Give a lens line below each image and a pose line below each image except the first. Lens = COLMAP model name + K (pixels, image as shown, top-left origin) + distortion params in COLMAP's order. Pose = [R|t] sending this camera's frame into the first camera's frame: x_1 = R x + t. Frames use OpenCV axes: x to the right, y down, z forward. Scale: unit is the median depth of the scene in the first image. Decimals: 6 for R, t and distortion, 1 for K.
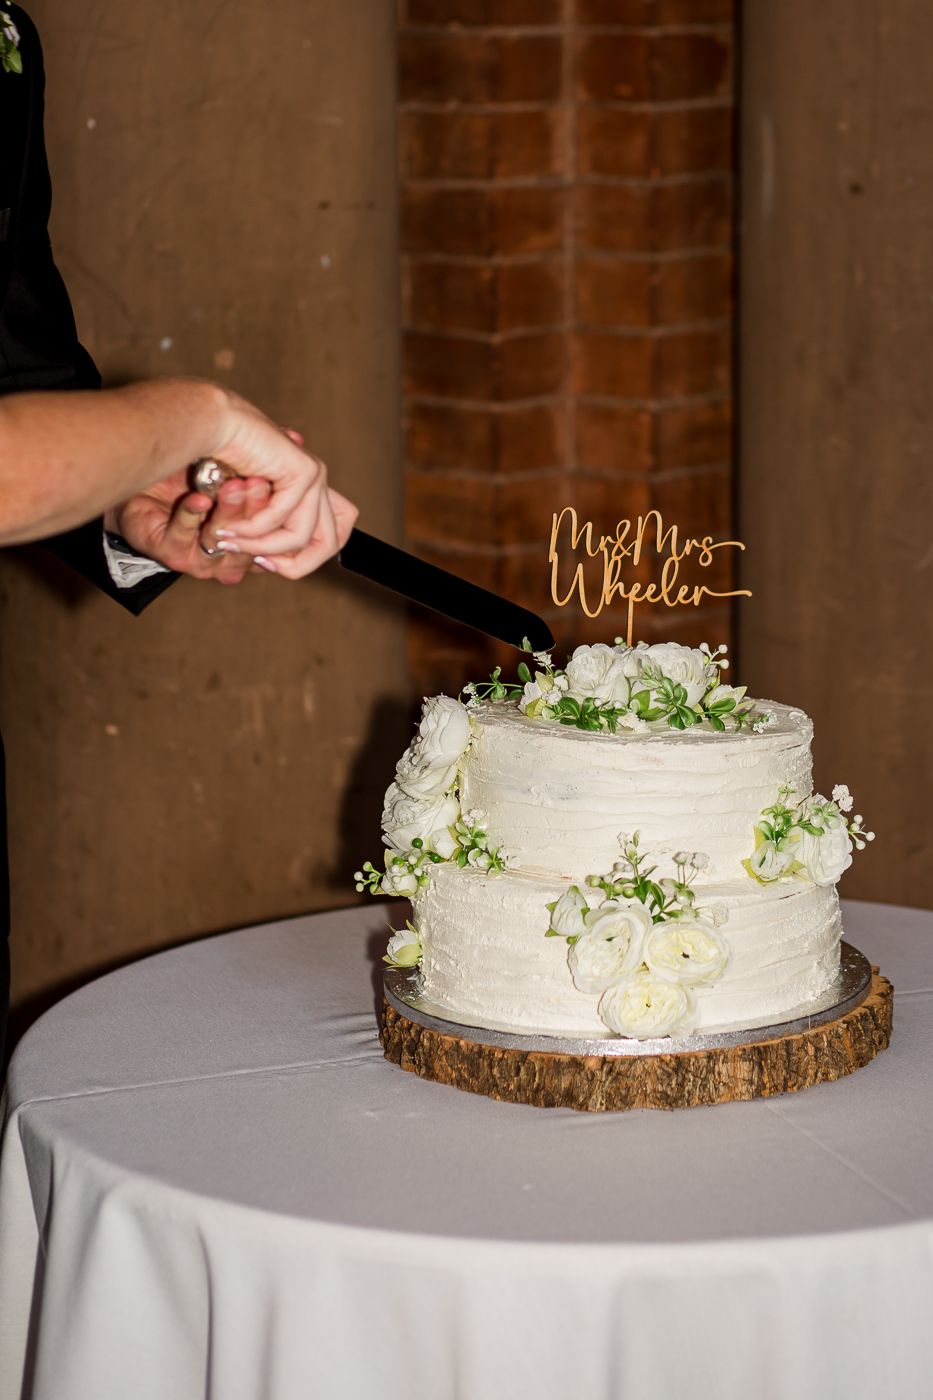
lens RADIAL K [[3631.2, 0, 590.7], [0, 3631.2, 647.7], [0, 0, 1]] dist [0.090182, 0.007176]
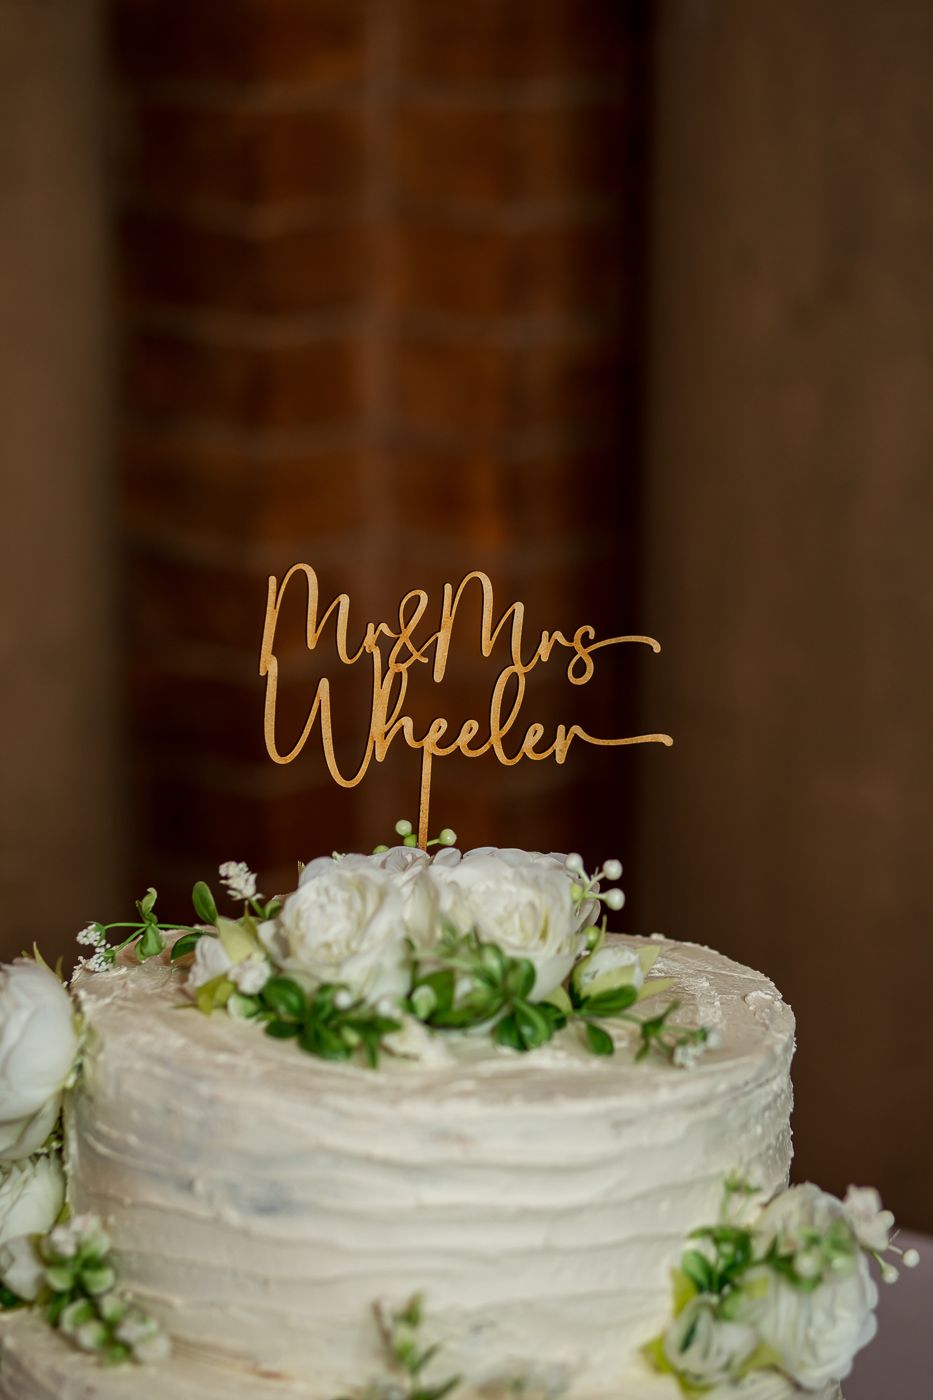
lens RADIAL K [[3506.2, 0, 466.5], [0, 3506.2, 700.0], [0, 0, 1]] dist [0.080909, 0.077170]
pose [[0.999868, 0.015480, -0.004866, 0.019142], [-0.015239, 0.998823, 0.046047, -0.043512], [0.005573, -0.045967, 0.998927, 0.541521]]
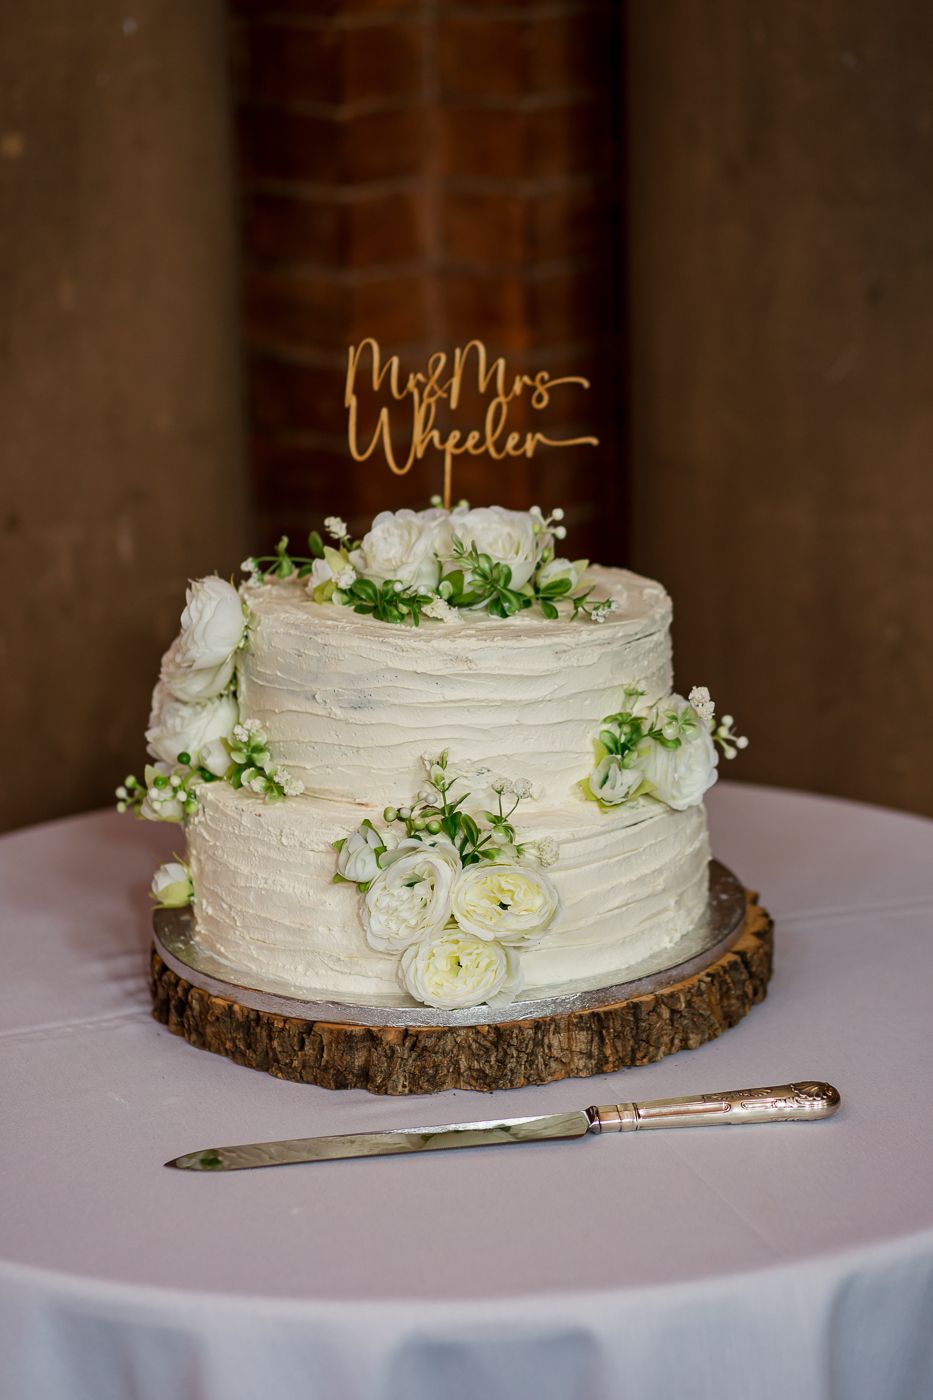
lens RADIAL K [[3506.2, 0, 466.5], [0, 3506.2, 700.0], [0, 0, 1]] dist [0.080909, 0.077170]
pose [[0.999373, -0.009724, -0.034038, 0.042600], [0.012722, 0.995950, 0.089000, -0.028485], [0.033034, -0.089378, 0.995450, 0.220283]]
